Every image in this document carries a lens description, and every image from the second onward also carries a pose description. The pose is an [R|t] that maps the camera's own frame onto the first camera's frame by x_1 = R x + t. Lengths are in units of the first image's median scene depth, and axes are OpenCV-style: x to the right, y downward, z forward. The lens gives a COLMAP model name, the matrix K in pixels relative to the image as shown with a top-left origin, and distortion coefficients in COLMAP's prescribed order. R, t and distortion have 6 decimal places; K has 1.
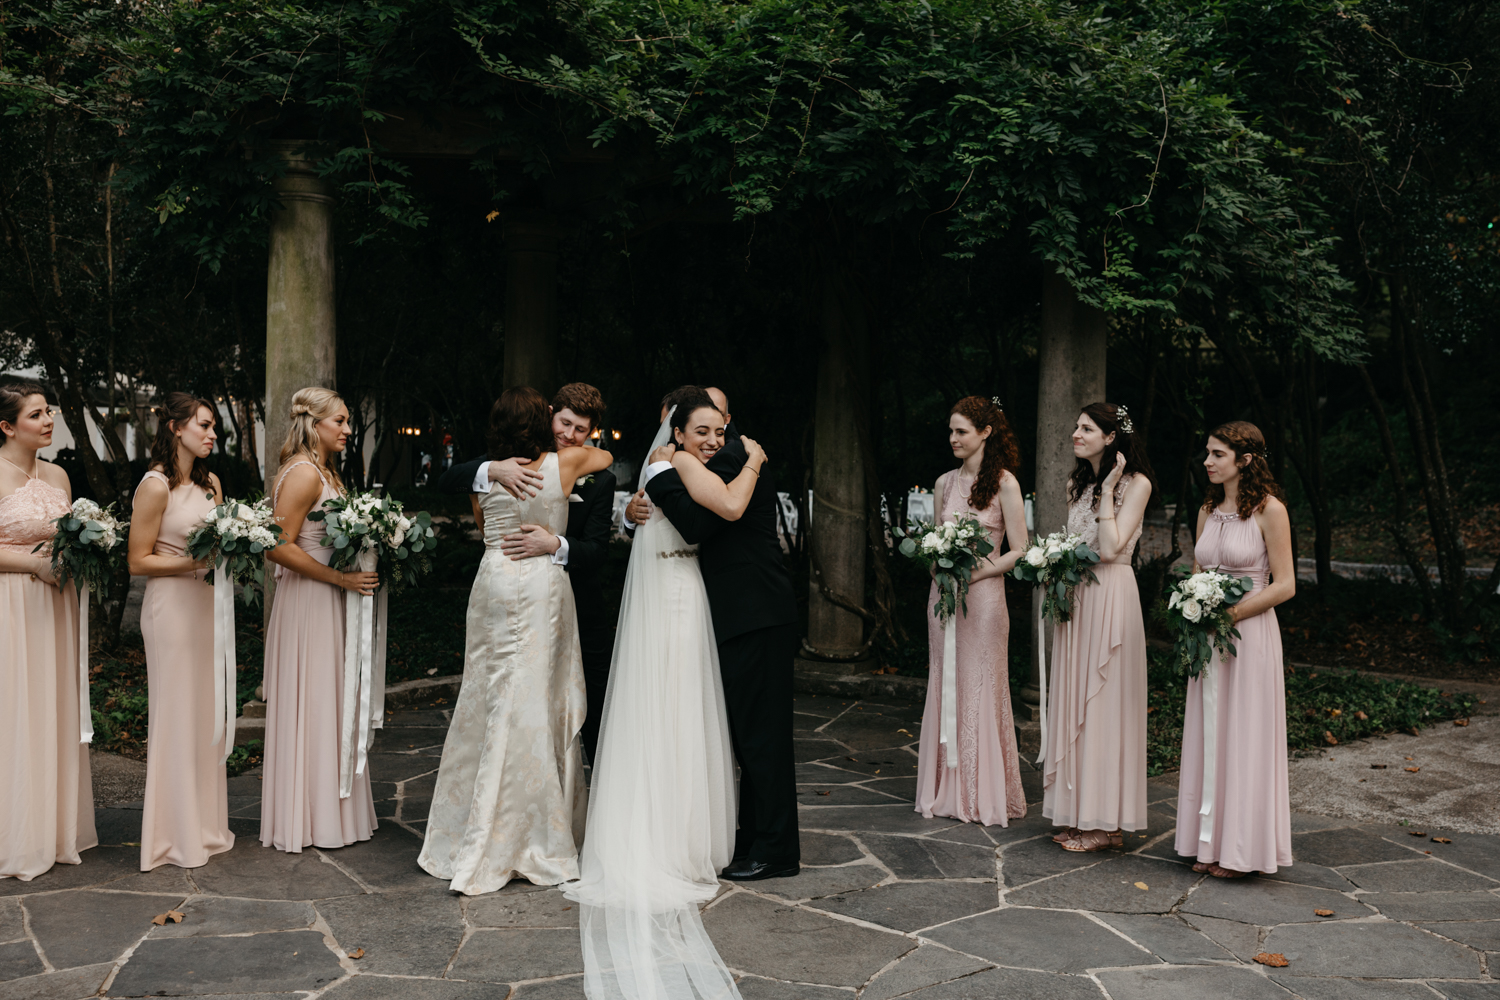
lens RADIAL K [[1433.2, 0, 748.3], [0, 1433.2, 504.3], [0, 0, 1]] dist [-0.002024, -0.019781]
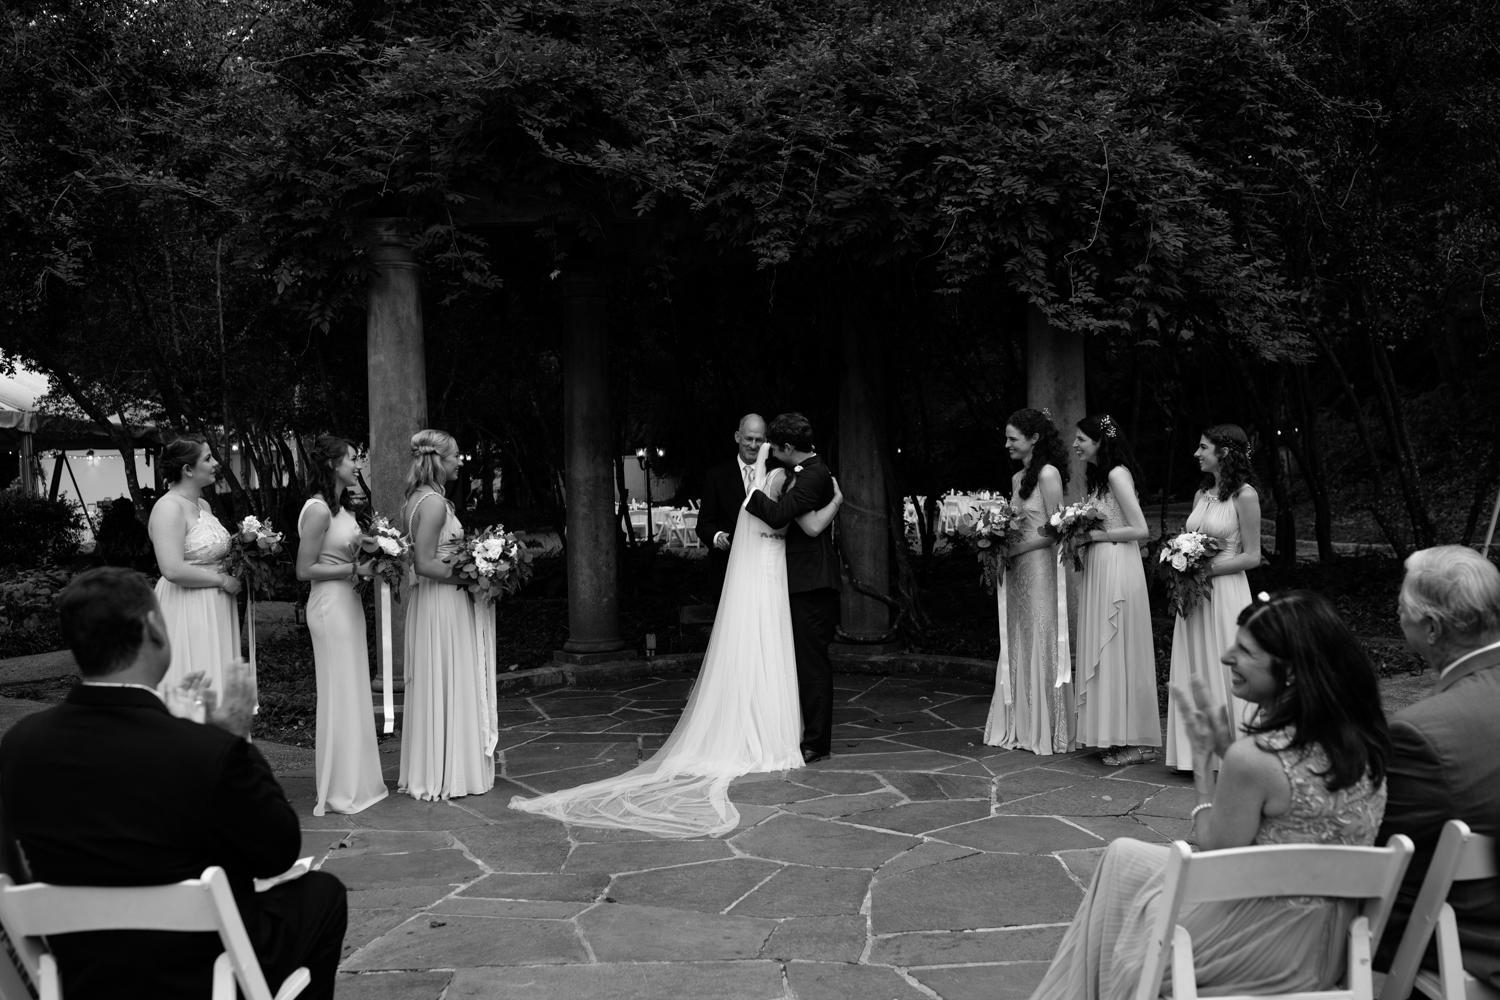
lens RADIAL K [[1433.2, 0, 748.3], [0, 1433.2, 504.3], [0, 0, 1]] dist [-0.002024, -0.019781]
pose [[0.998601, -0.043633, -0.029879, 0.009073], [0.043388, 0.999019, -0.008817, 0.007002], [0.030235, 0.007508, 0.999515, -0.191090]]
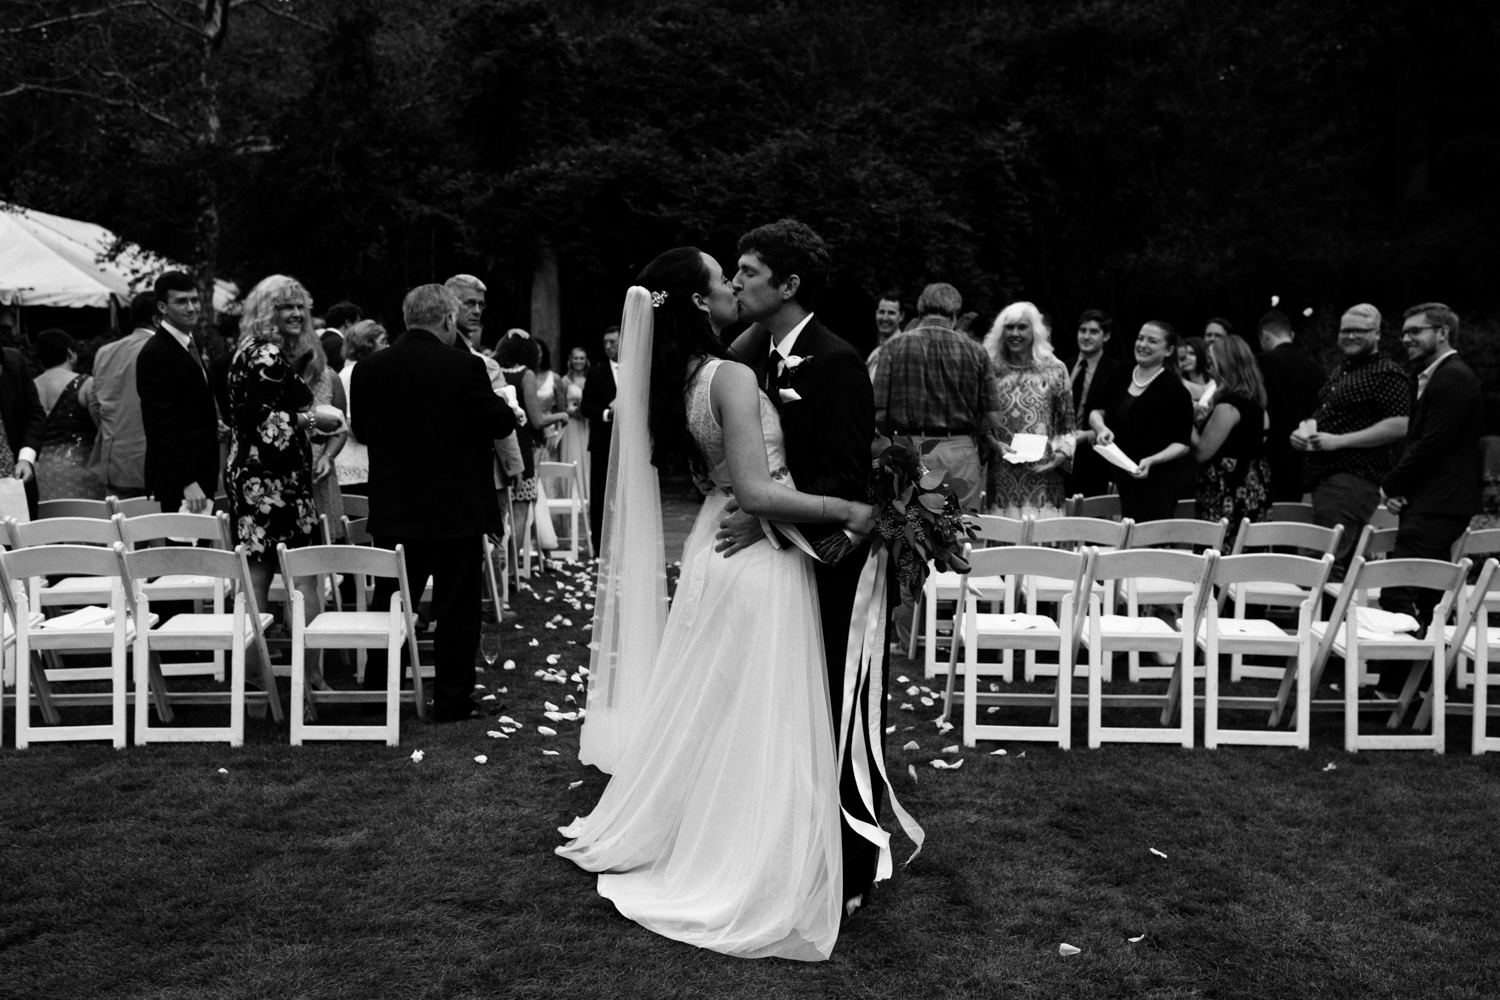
lens RADIAL K [[1433.2, 0, 748.3], [0, 1433.2, 504.3], [0, 0, 1]] dist [-0.002024, -0.019781]
pose [[0.999431, -0.003542, -0.033557, 0.090749], [0.005432, 0.998394, 0.056399, 0.056192], [0.033303, -0.056549, 0.997844, -1.402871]]
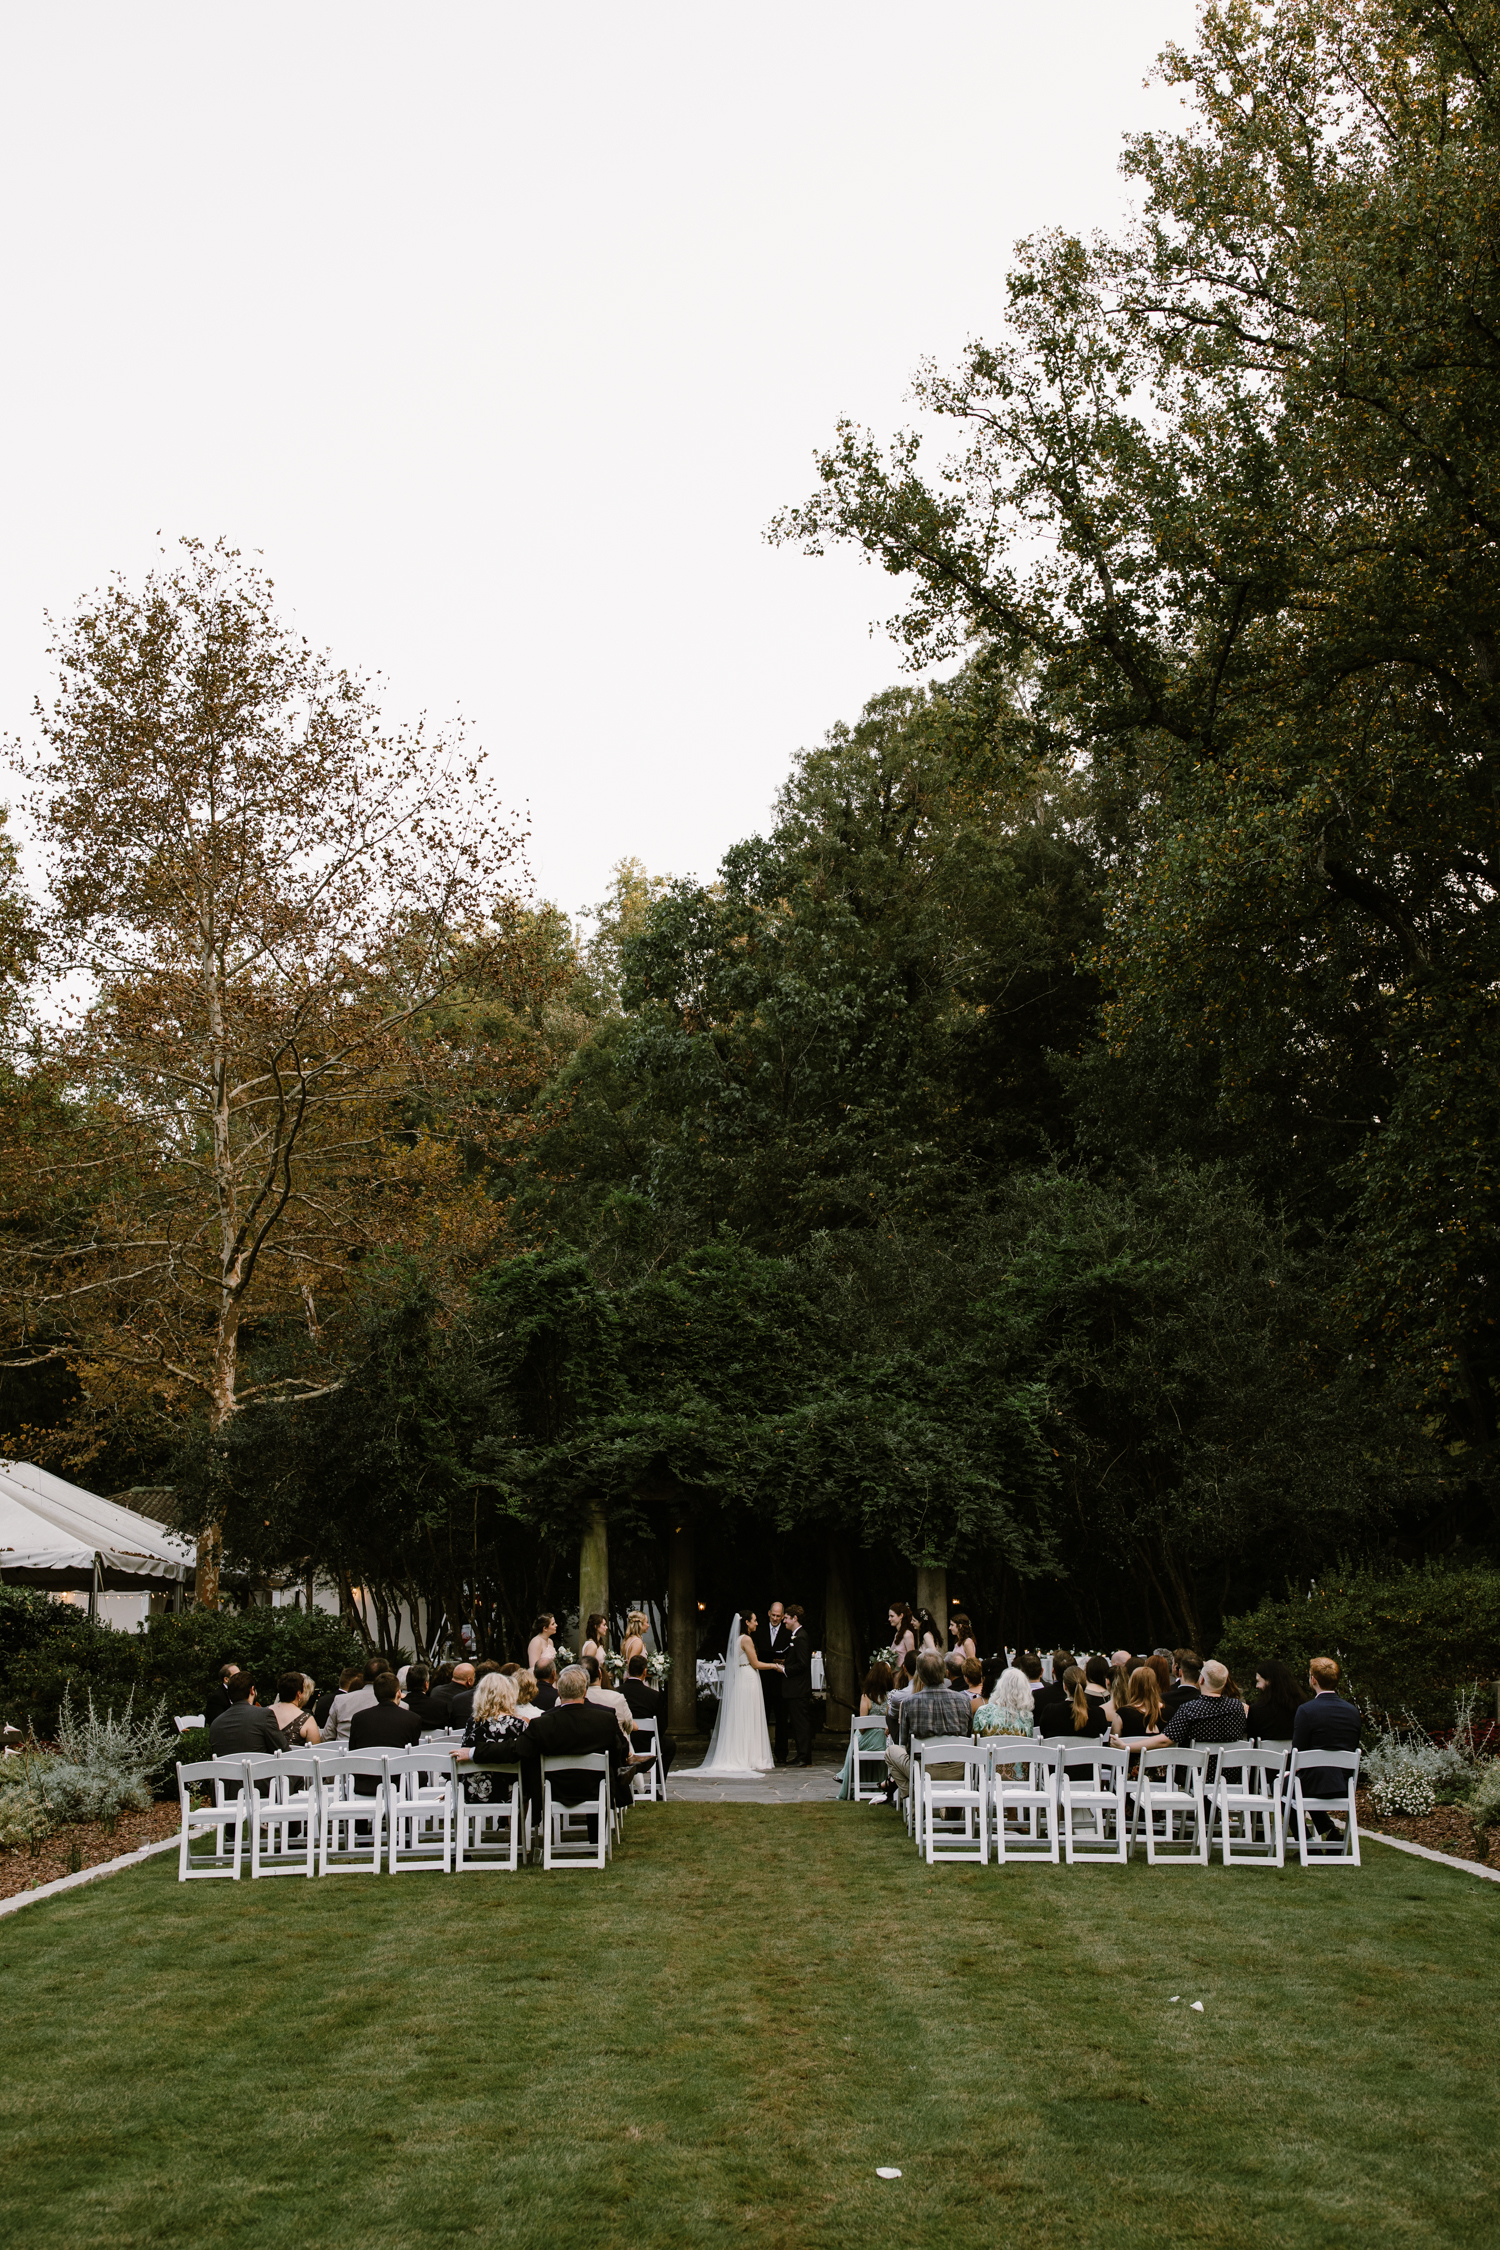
lens RADIAL K [[2123.1, 0, 750.0], [0, 2123.1, 1125.0], [0, 0, 1]] dist [-0.005497, -0.004501]
pose [[0.998423, -0.037612, -0.041668, 0.124104], [0.025651, 0.965984, -0.257327, 0.067257], [0.049929, 0.255852, 0.965426, -2.779451]]
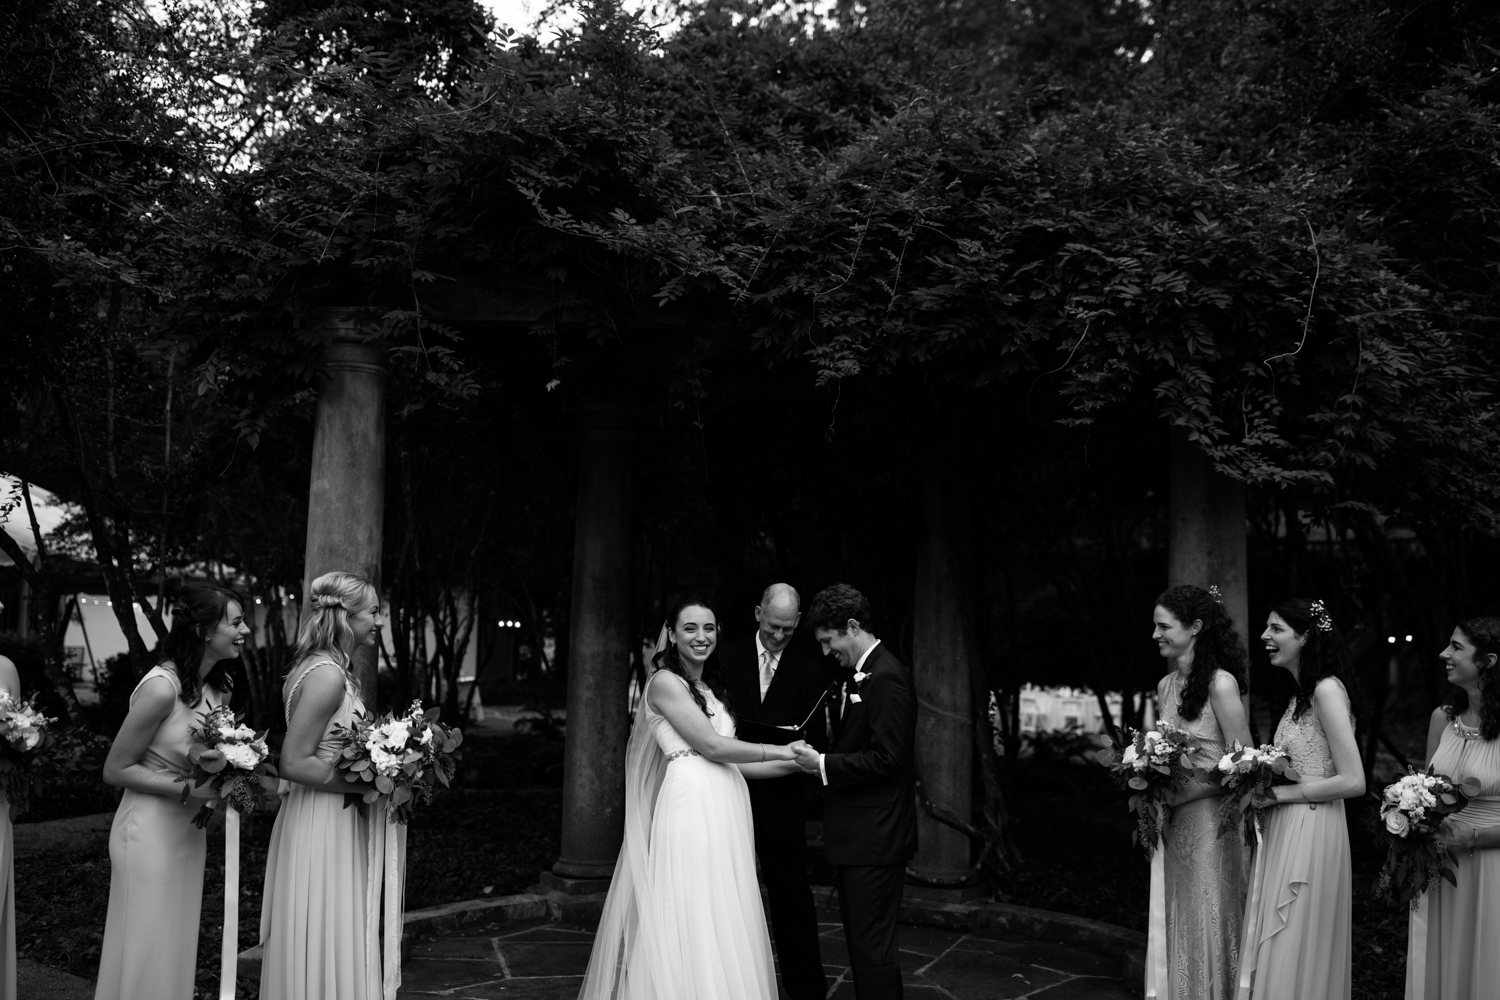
lens RADIAL K [[1433.2, 0, 748.3], [0, 1433.2, 504.3], [0, 0, 1]] dist [-0.002024, -0.019781]
pose [[0.997182, -0.002095, -0.074994, 0.014335], [-0.008042, 0.990866, -0.134607, -0.004694], [0.074591, 0.134830, 0.988057, 0.126999]]
